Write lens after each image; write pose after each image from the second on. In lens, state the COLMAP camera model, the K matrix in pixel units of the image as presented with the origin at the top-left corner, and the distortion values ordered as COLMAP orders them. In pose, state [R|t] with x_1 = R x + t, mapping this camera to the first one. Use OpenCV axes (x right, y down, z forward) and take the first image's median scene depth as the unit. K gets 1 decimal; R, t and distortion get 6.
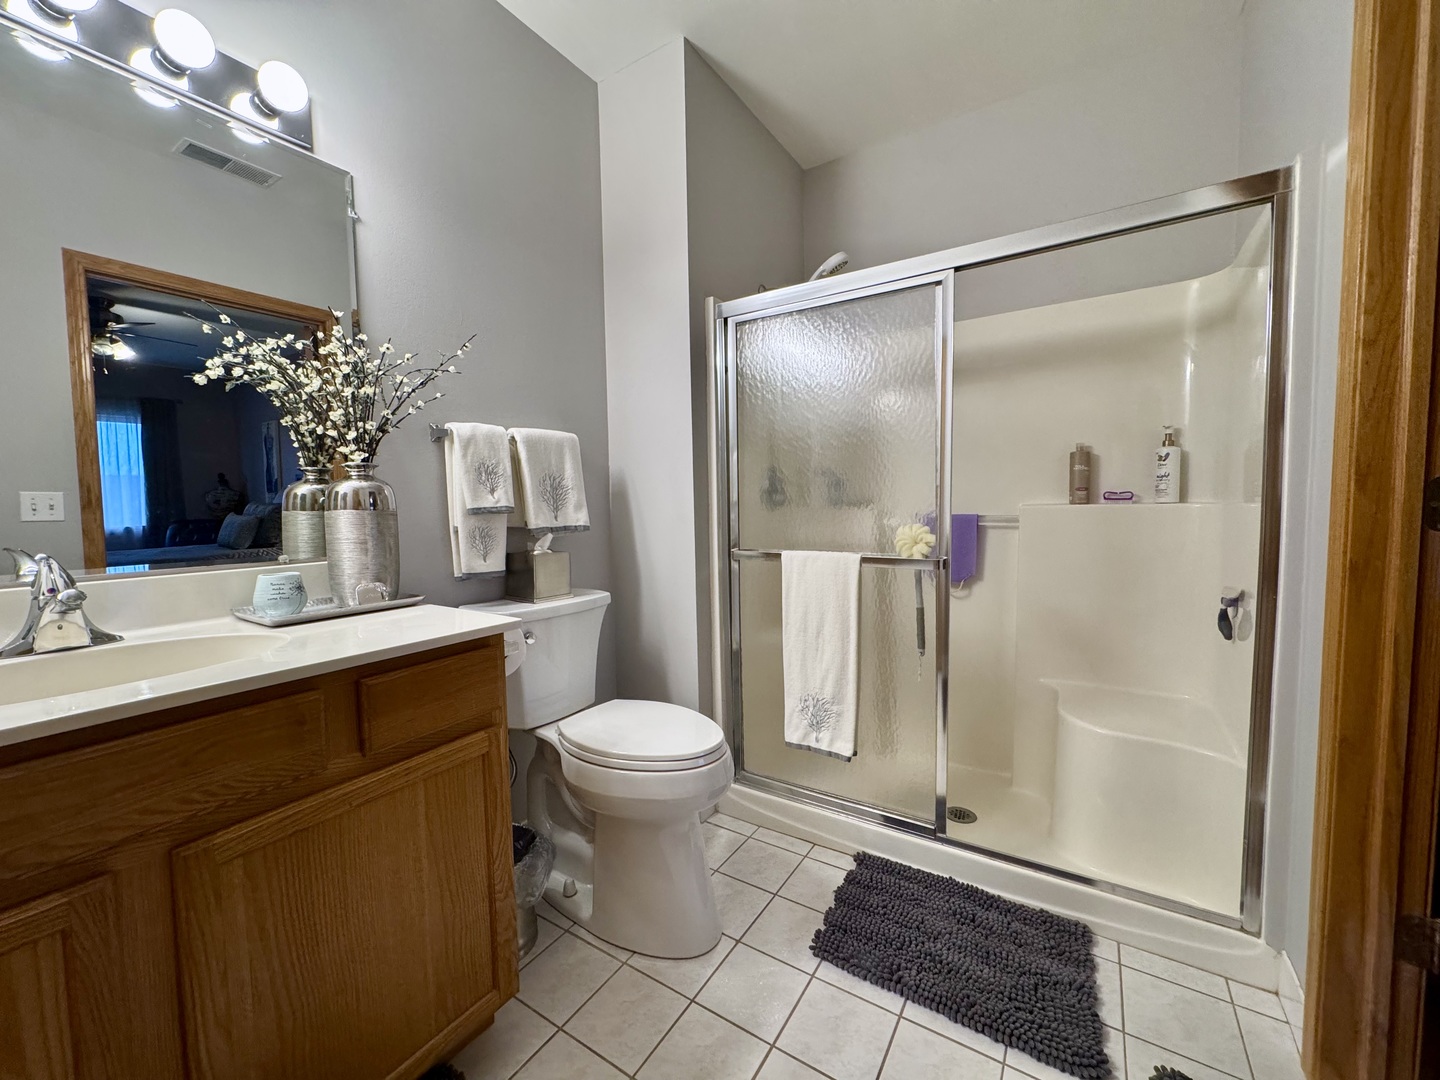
lens RADIAL K [[574.9, 0, 720.6], [0, 574.9, 537.3], [0, 0, 1]] dist [-0.002673, -0.000245]
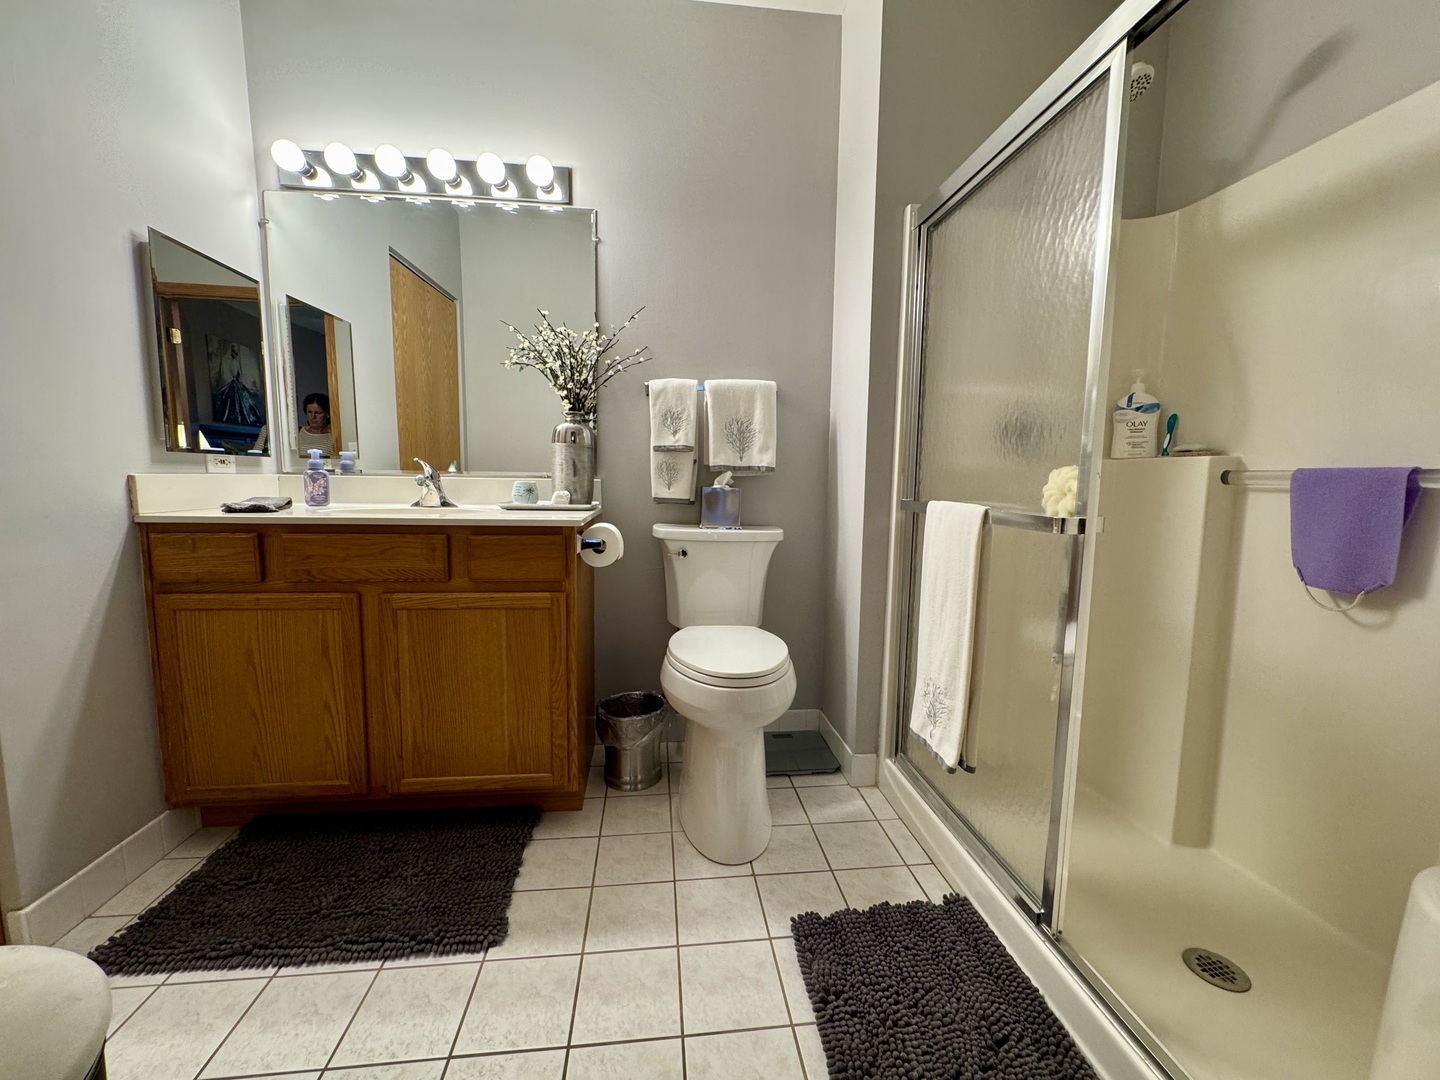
lens RADIAL K [[574.9, 0, 718.1], [0, 574.9, 538.2], [0, 0, 1]] dist [-0.002673, -0.000245]
pose [[0.628683, 0.110150, -0.769821, 0.615609], [-0.074861, 0.993893, 0.081076, 0.036623], [0.774050, 0.006658, 0.633089, 0.274478]]
